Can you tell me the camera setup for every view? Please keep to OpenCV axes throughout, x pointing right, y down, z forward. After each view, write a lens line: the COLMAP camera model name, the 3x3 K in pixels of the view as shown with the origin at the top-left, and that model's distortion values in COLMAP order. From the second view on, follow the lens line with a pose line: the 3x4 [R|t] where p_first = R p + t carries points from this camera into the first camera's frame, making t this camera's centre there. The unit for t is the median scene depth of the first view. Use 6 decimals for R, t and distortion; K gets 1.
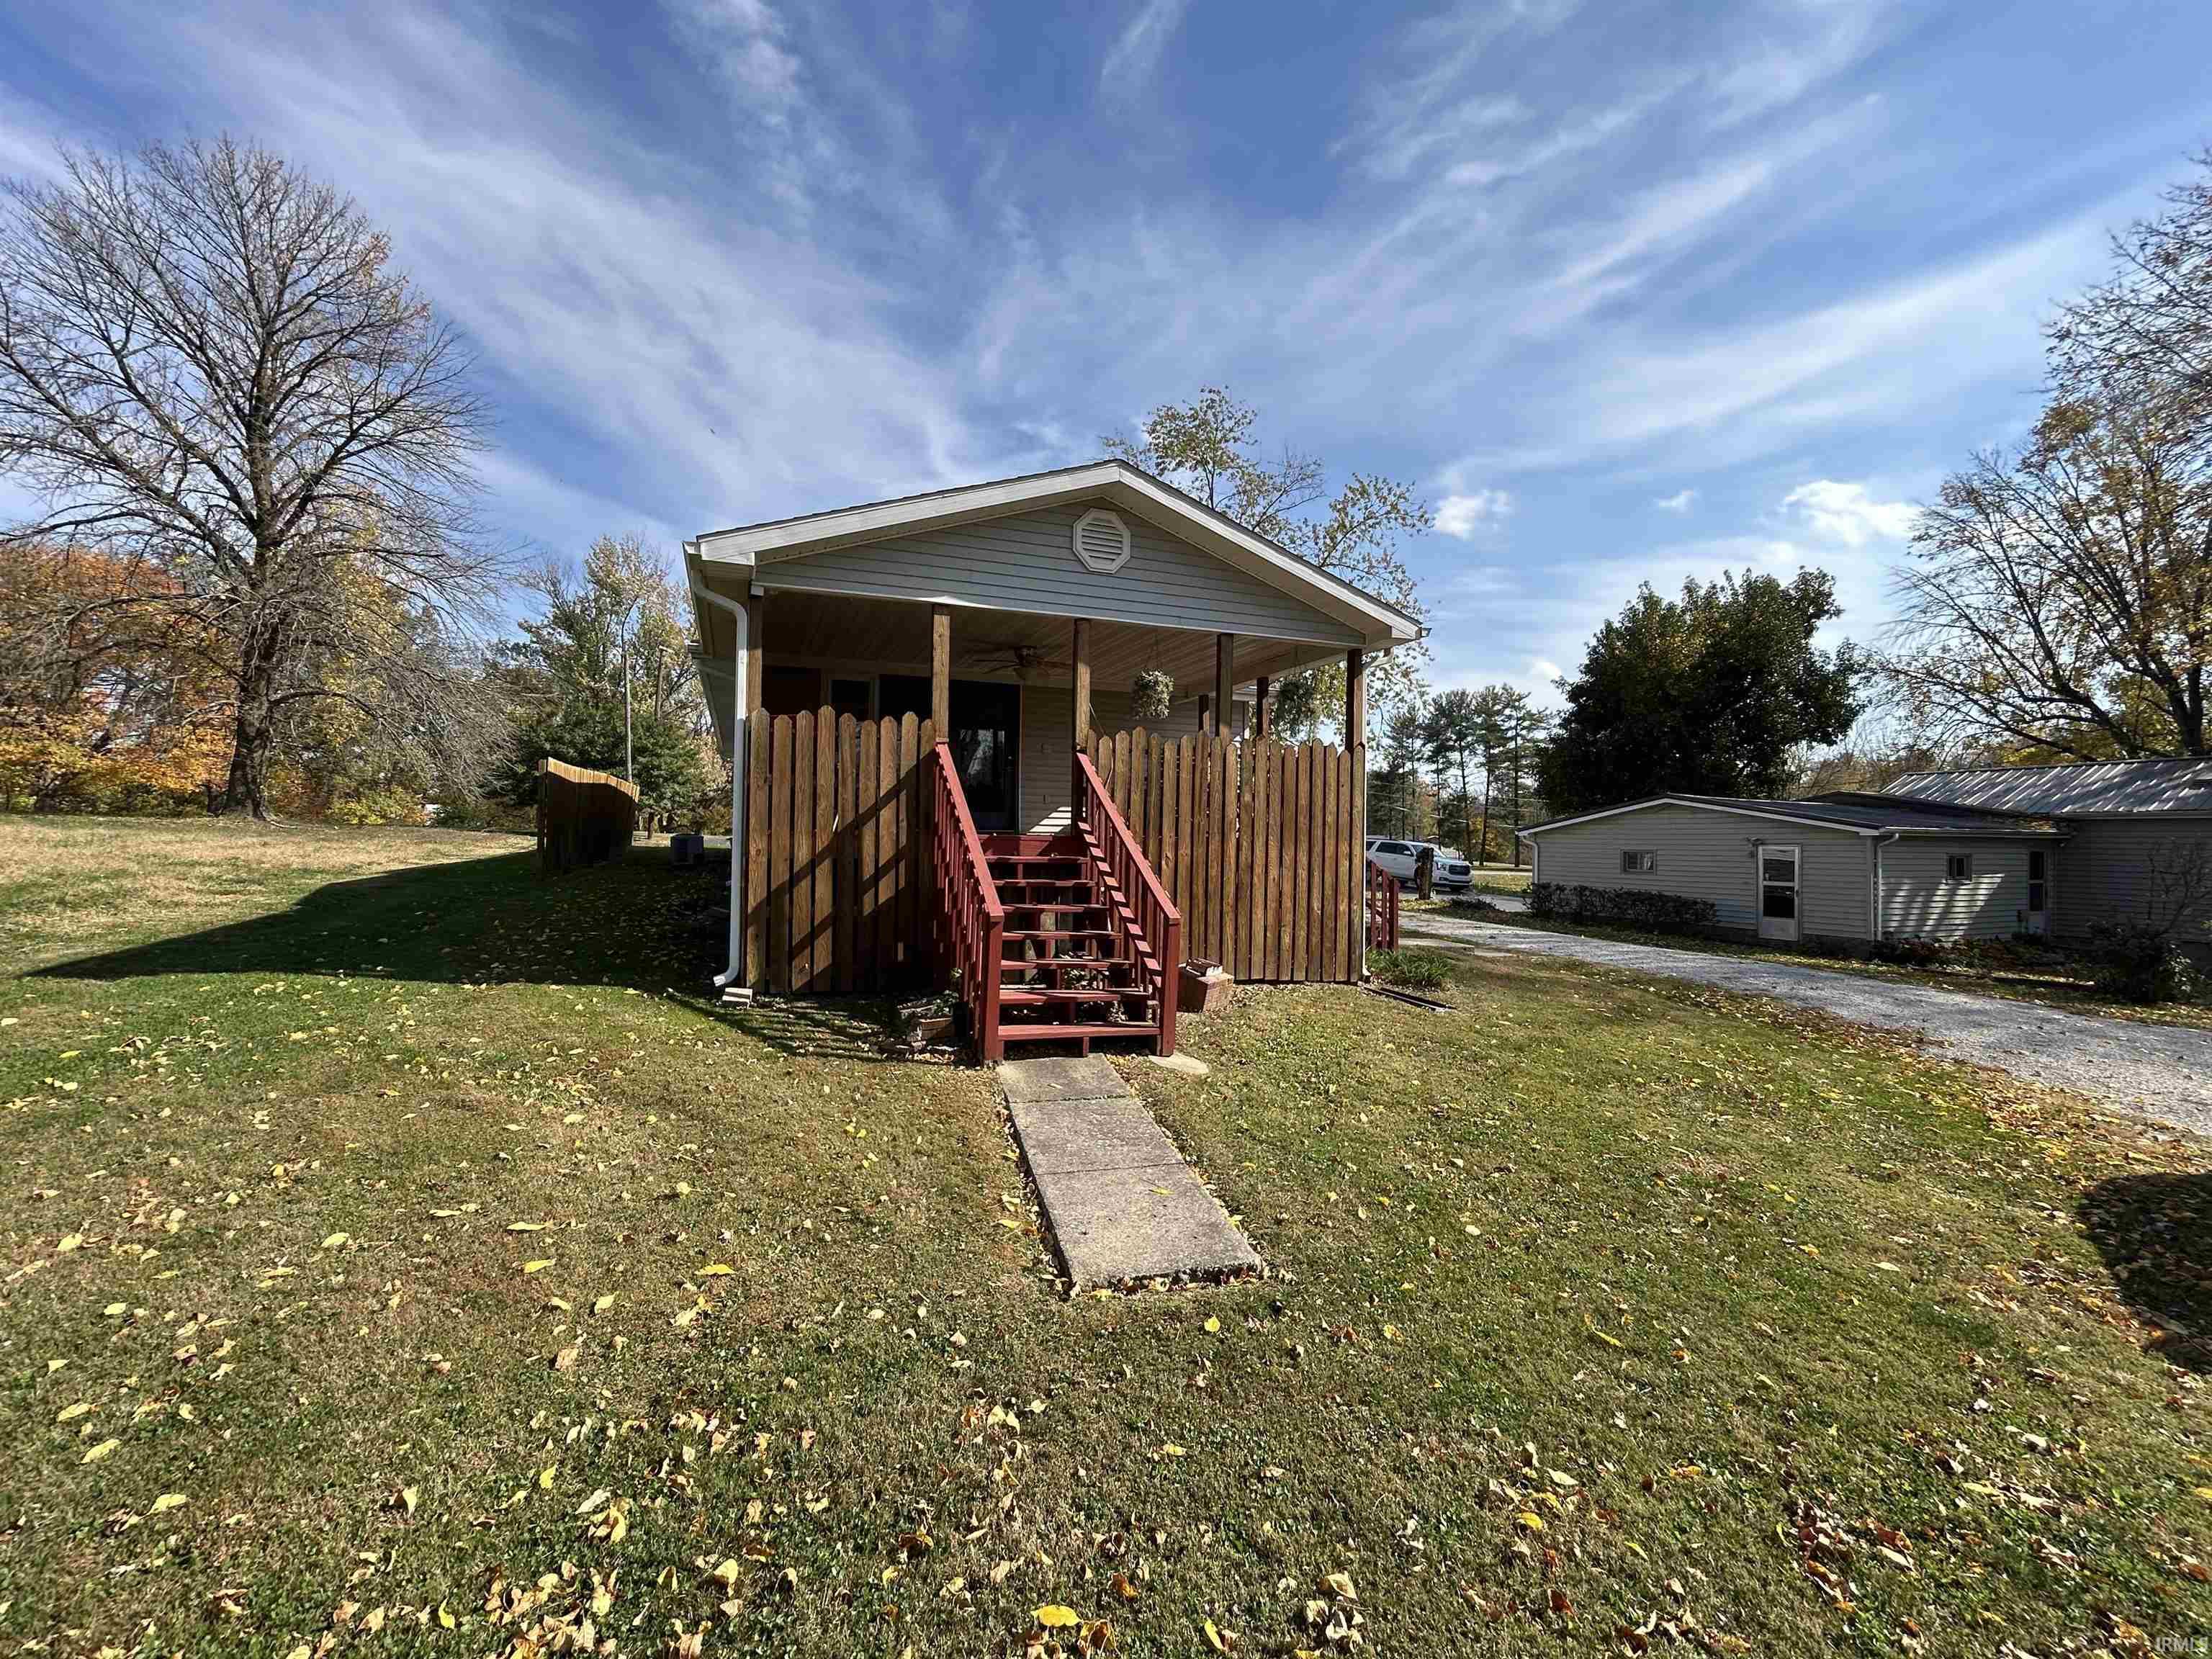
lens RADIAL K [[899.4, 0, 1106.0], [0, 899.4, 829.5], [0, 0, 1]] dist [0.000052, -0.000722]
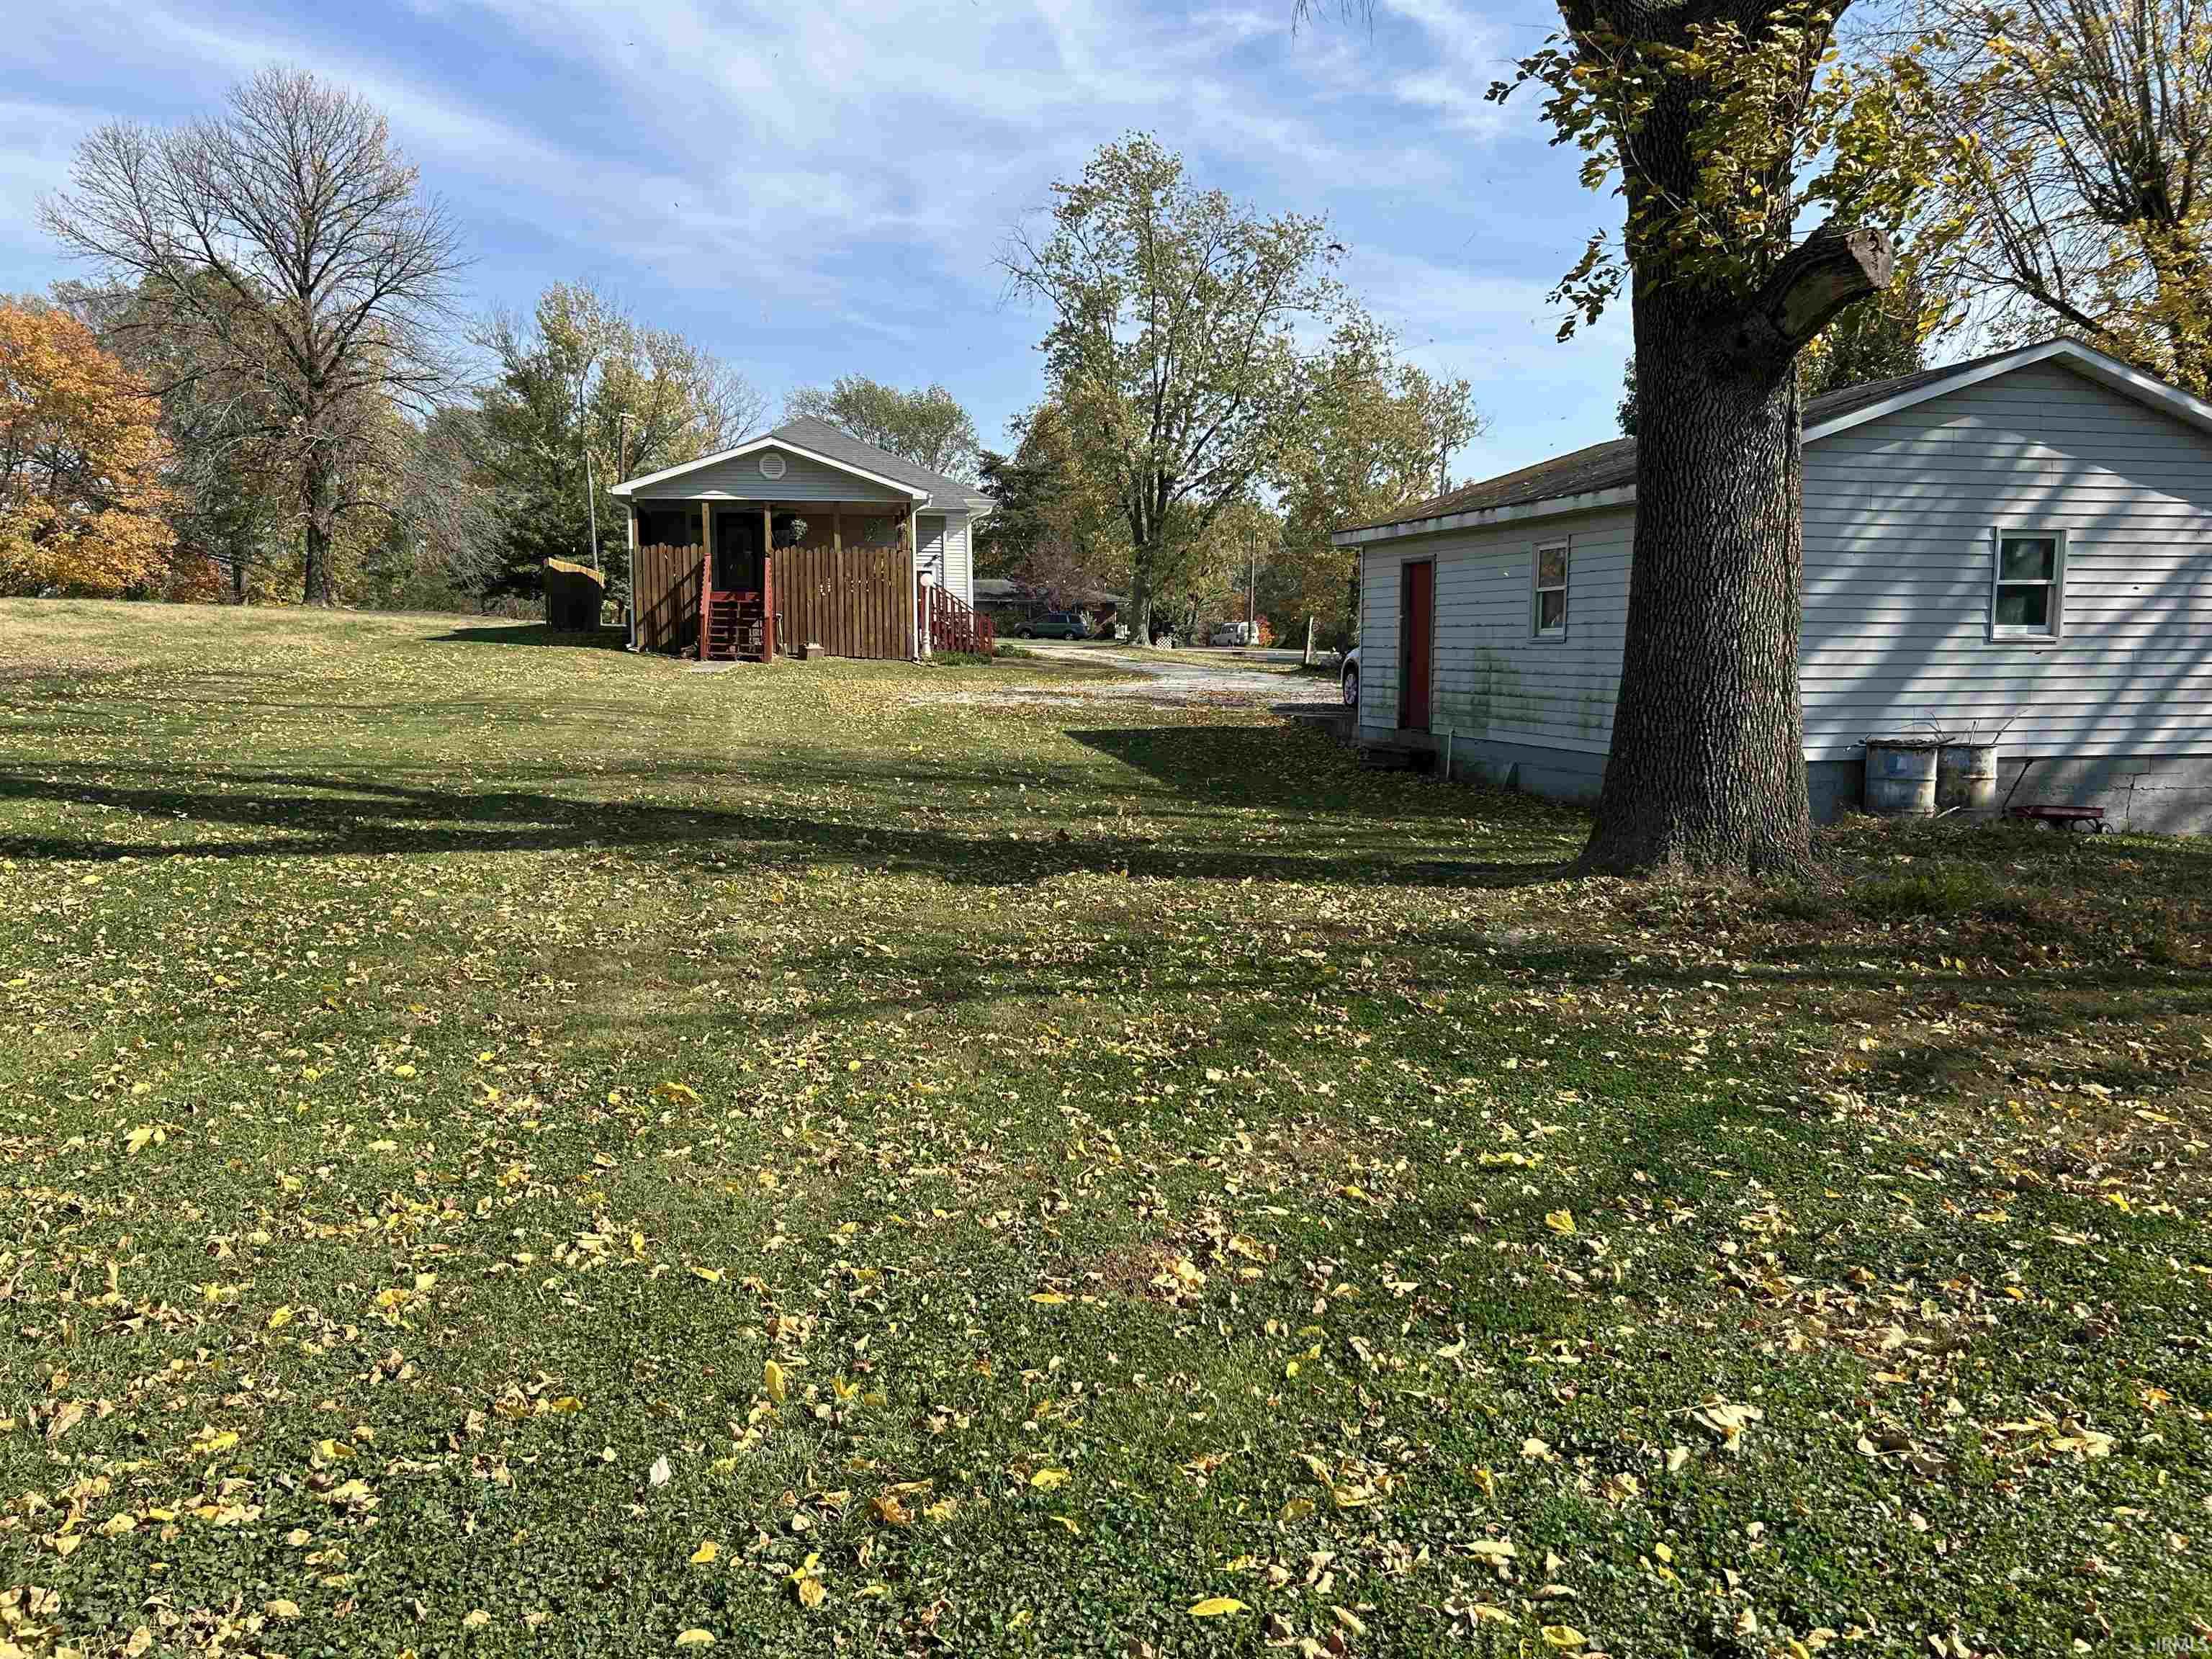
lens RADIAL K [[1667.8, 0, 1106.0], [0, 1667.8, 829.5], [0, 0, 1]] dist [0.043783, -0.050533]
pose [[0.980212, 0.006584, -0.197843, 0.611940], [0.016407, 0.993306, 0.114342, 0.049502], [0.197272, -0.115325, 0.973542, -1.138149]]
